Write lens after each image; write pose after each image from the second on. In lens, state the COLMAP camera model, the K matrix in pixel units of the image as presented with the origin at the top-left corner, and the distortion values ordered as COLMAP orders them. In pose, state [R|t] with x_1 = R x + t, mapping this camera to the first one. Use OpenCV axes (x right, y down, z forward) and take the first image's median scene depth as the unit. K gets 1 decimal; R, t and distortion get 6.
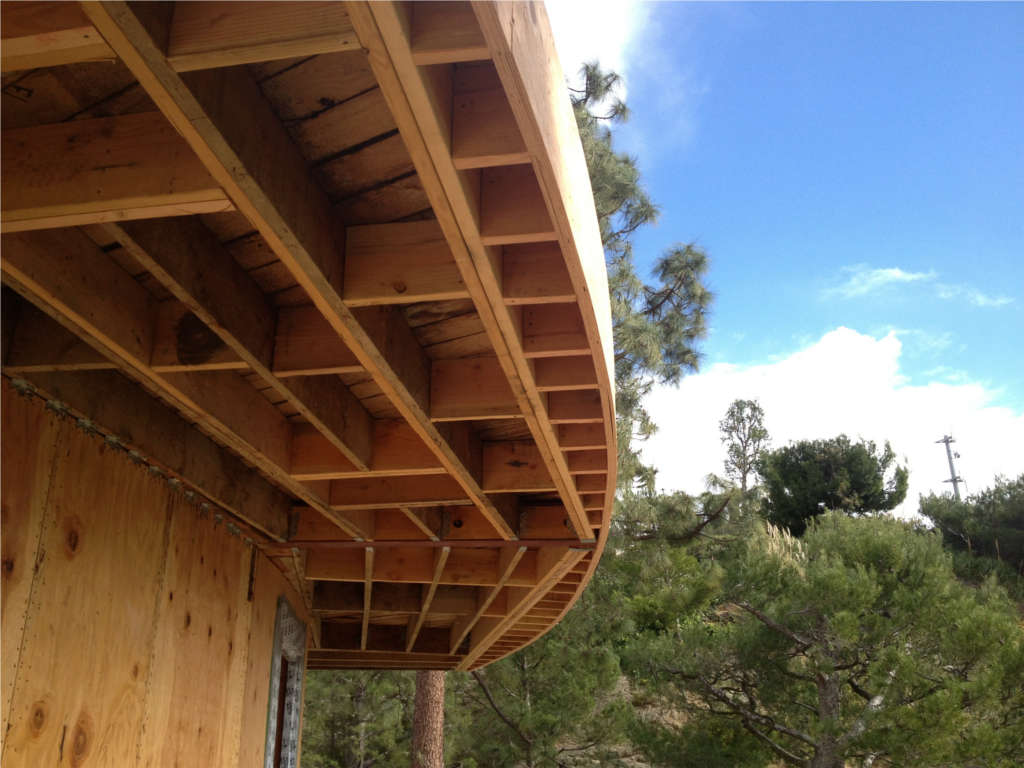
lens RADIAL K [[1050.9, 0, 512.0], [0, 1050.9, 384.0], [0, 0, 1]] dist [0.121109, -0.316491]
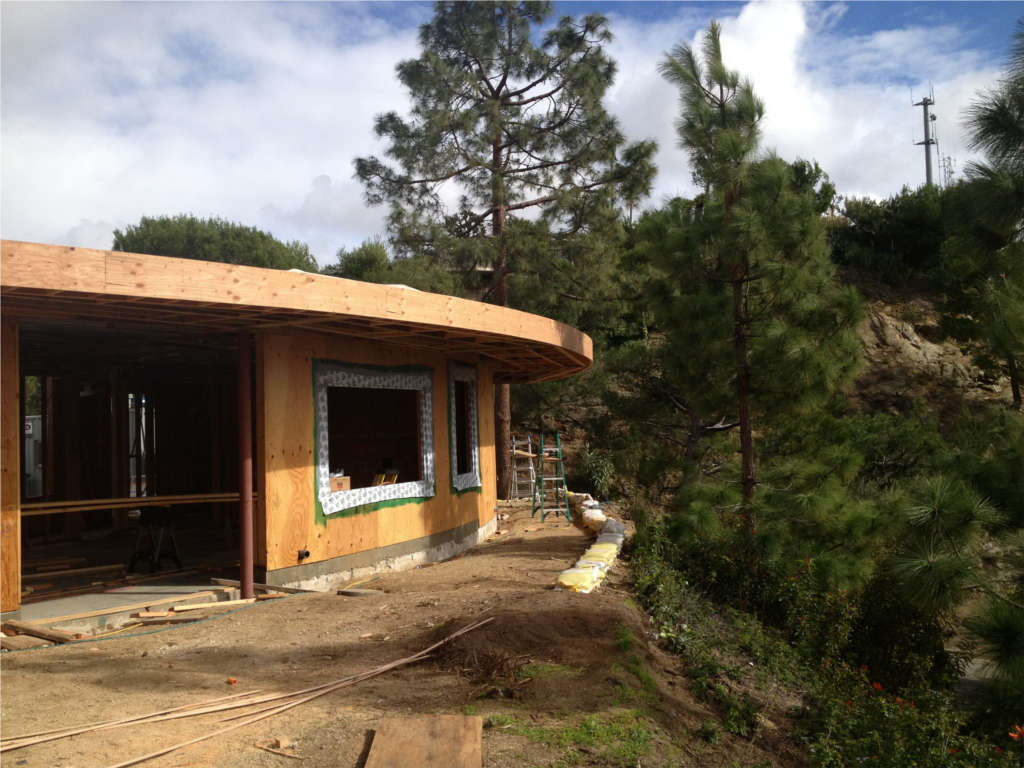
lens RADIAL K [[1050.9, 0, 512.0], [0, 1050.9, 384.0], [0, 0, 1]] dist [0.121109, -0.316491]
pose [[0.999908, -0.012410, 0.005488, -0.022289], [0.009960, 0.945889, 0.324337, -0.110592], [-0.009216, -0.324253, 0.945926, -0.282585]]
